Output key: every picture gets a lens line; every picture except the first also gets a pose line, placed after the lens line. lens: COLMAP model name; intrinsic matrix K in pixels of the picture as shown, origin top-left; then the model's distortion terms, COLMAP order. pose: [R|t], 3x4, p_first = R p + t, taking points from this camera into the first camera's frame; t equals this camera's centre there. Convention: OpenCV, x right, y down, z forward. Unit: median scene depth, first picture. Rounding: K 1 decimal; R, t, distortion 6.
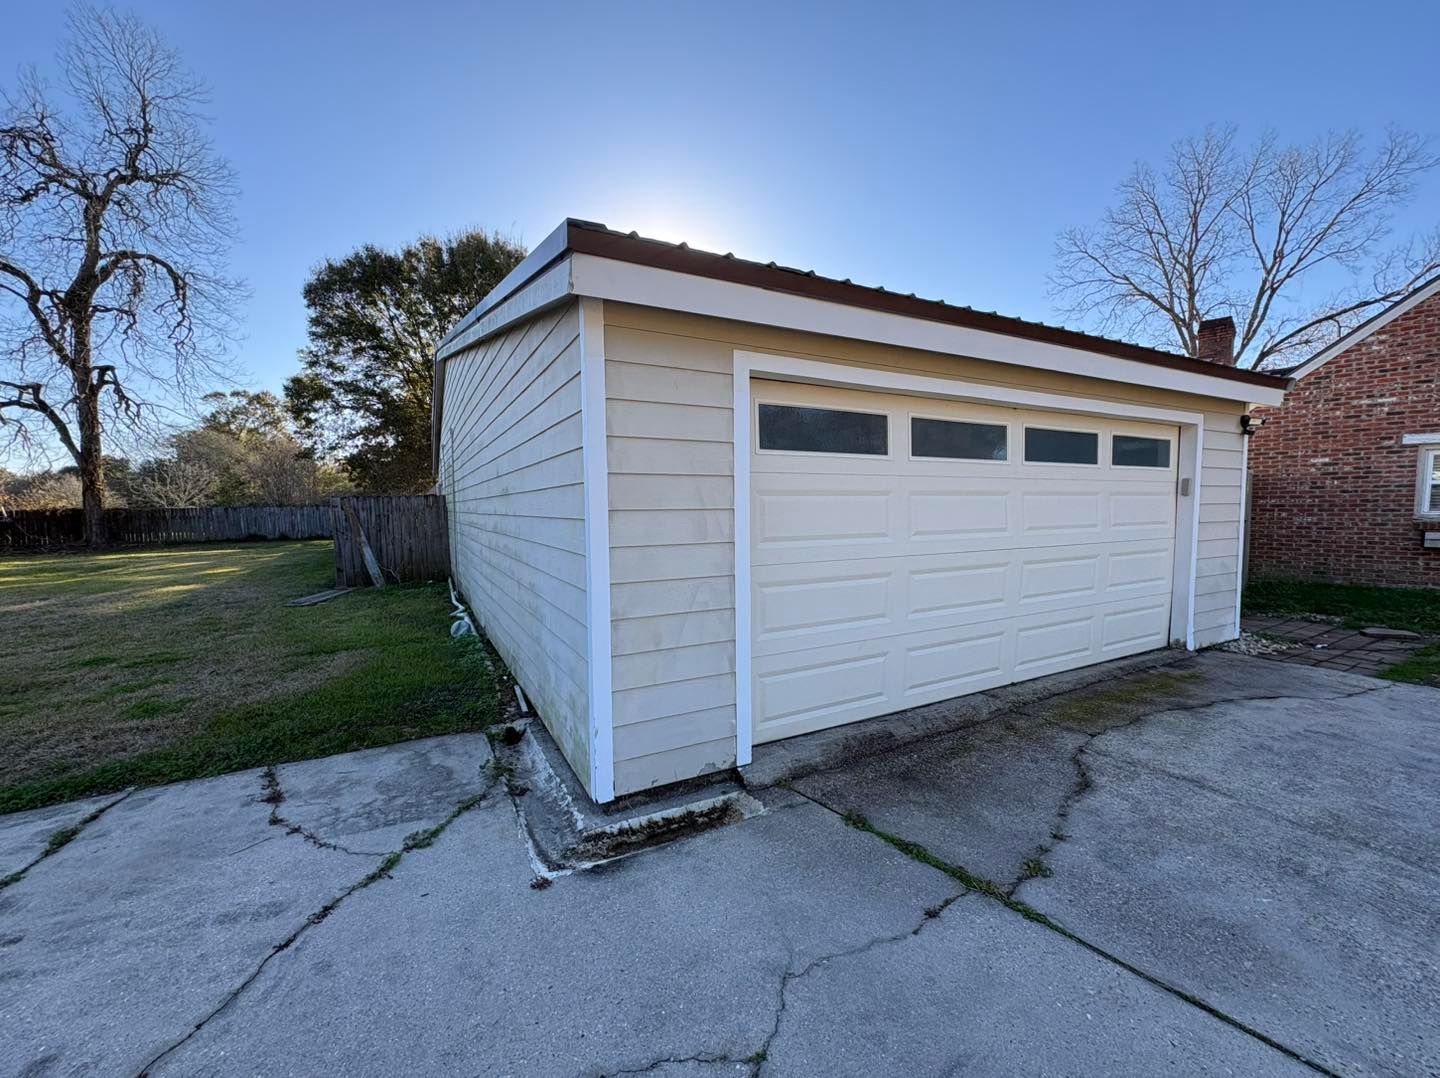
lens RADIAL K [[582.0, 0, 718.5], [0, 582.0, 541.5], [0, 0, 1]] dist [-0.002062, -0.000572]
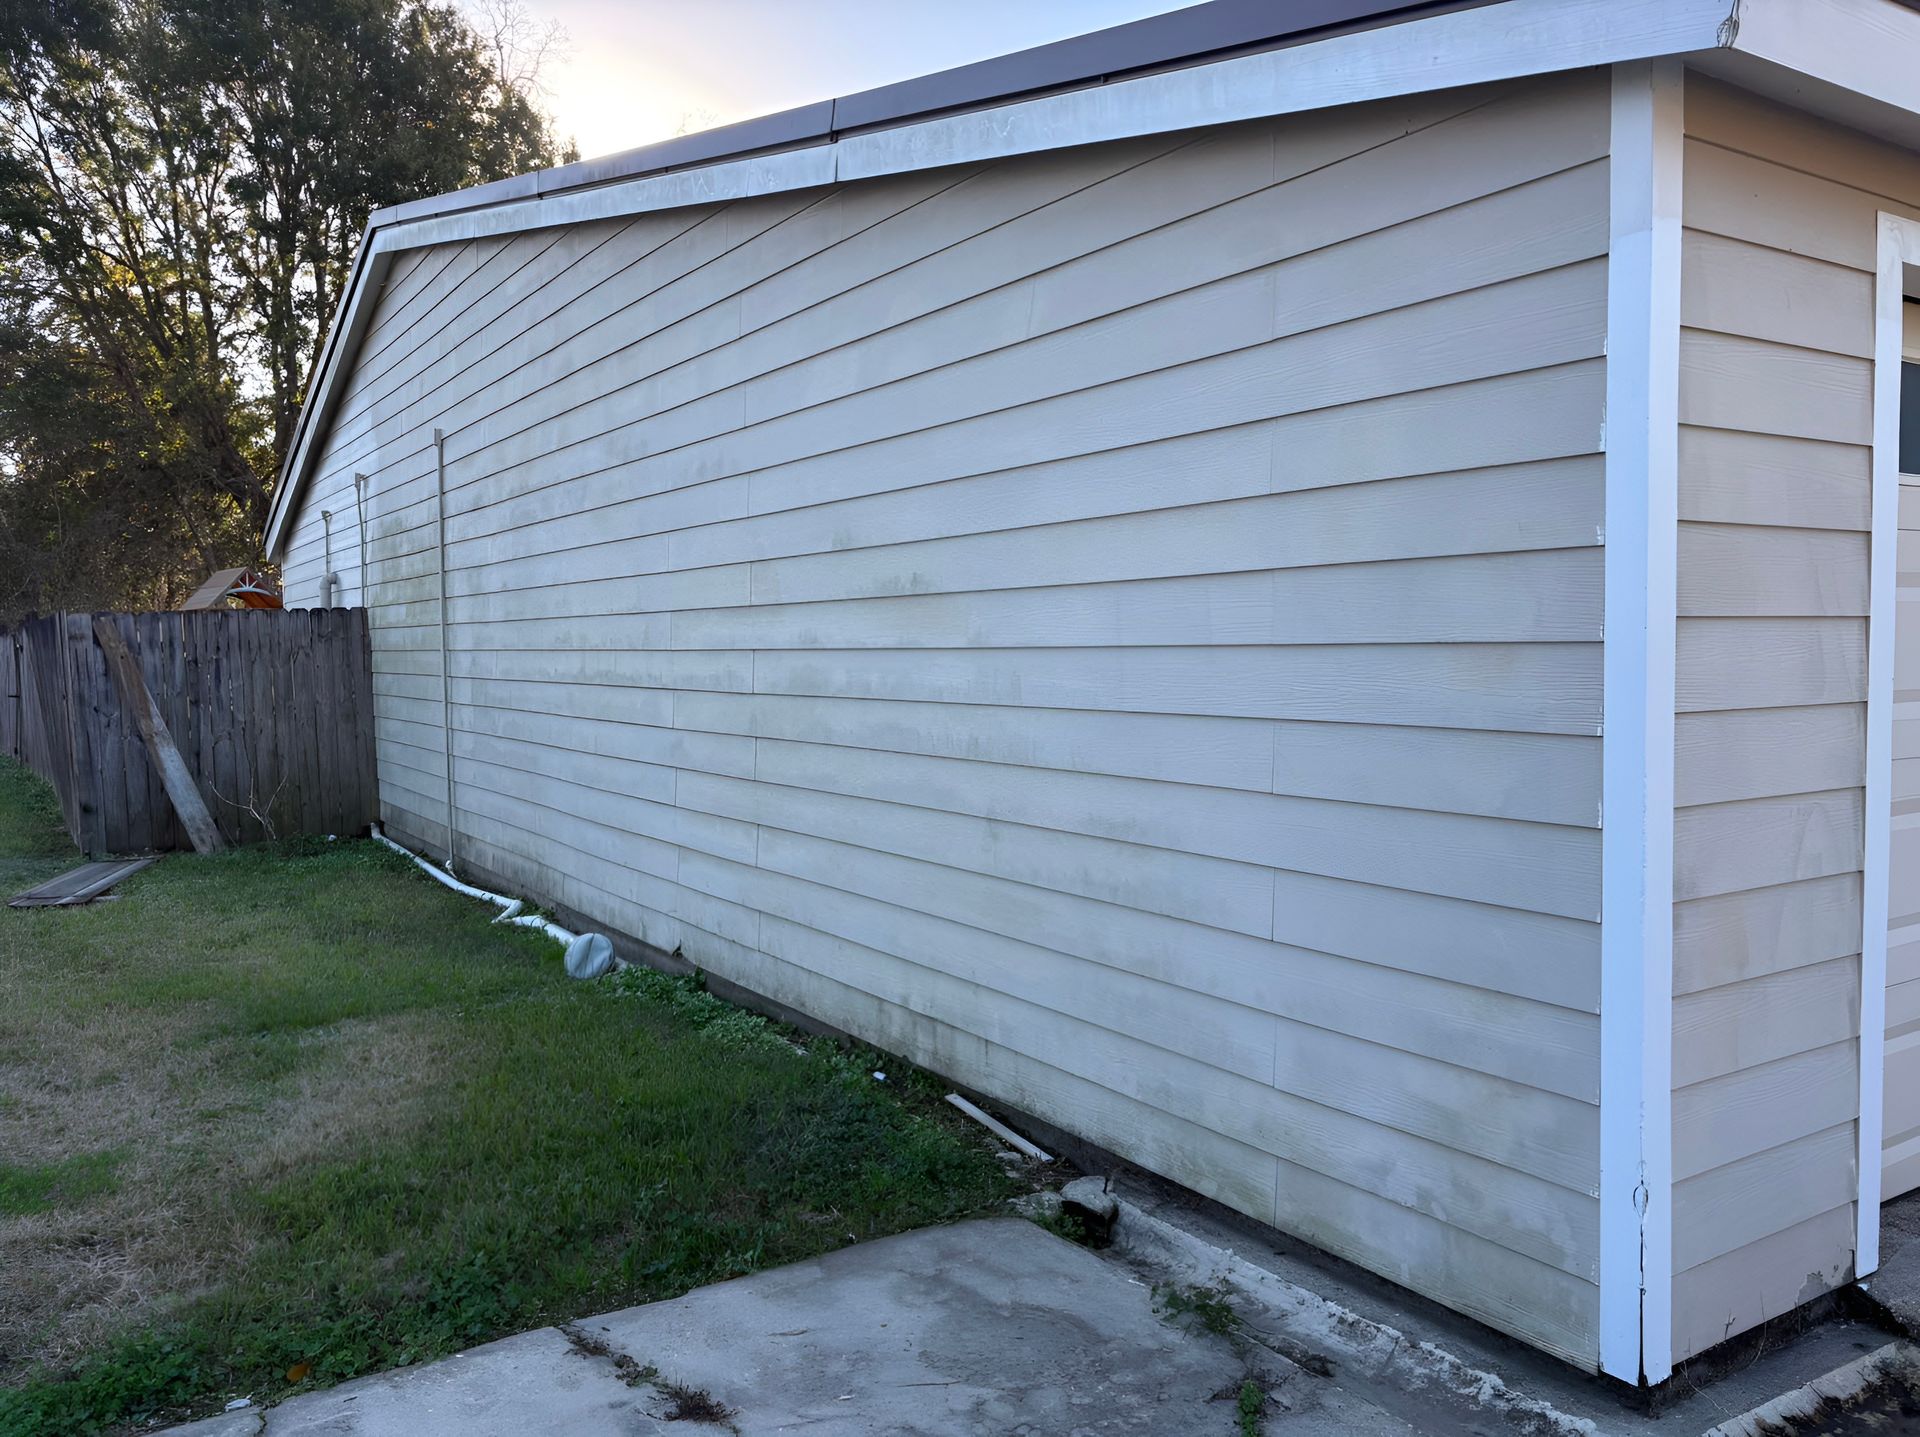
lens RADIAL K [[1477.7, 0, 960.3], [0, 1477.7, 720.0], [0, 0, 1]] dist [0.016350, -0.013029]
pose [[0.997008, -0.004374, 0.077178, -0.627113], [0.005169, 0.999936, -0.010103, 0.018419], [-0.077129, 0.010472, 0.996966, 0.050582]]
